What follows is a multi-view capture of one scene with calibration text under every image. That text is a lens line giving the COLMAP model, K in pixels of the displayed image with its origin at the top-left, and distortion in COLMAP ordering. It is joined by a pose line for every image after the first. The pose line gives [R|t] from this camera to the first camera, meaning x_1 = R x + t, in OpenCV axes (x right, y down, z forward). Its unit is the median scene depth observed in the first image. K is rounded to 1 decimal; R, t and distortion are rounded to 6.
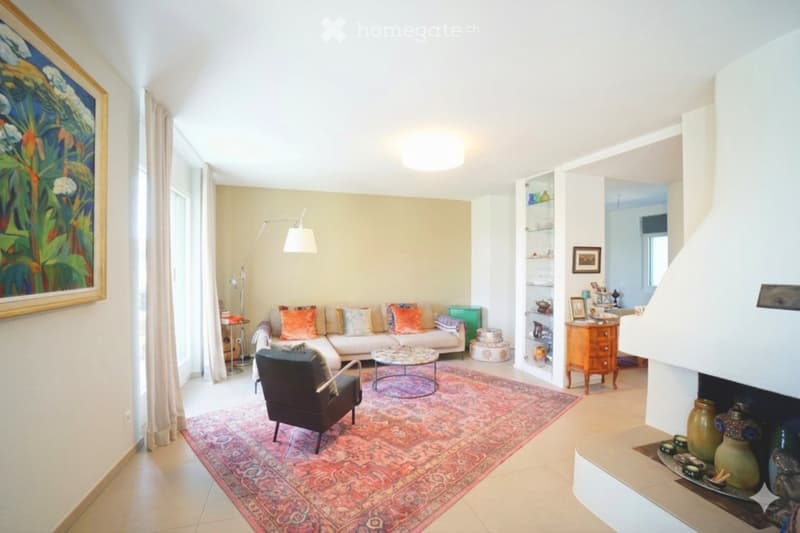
lens RADIAL K [[354.7, 0, 400.2], [0, 354.7, 264.6], [0, 0, 1]] dist [0.000081, -0.000065]
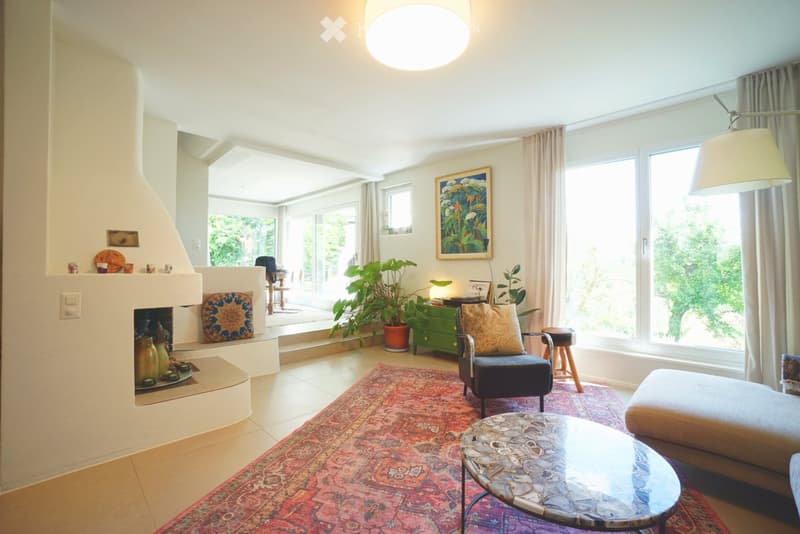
lens RADIAL K [[354.7, 0, 400.8], [0, 354.7, 264.8], [0, 0, 1]] dist [0.000081, -0.000065]
pose [[-0.891220, -0.007078, -0.453516, 0.507027], [-0.006452, 0.999975, -0.002927, 0.109848], [0.453525, 0.000317, -0.891244, 2.013701]]
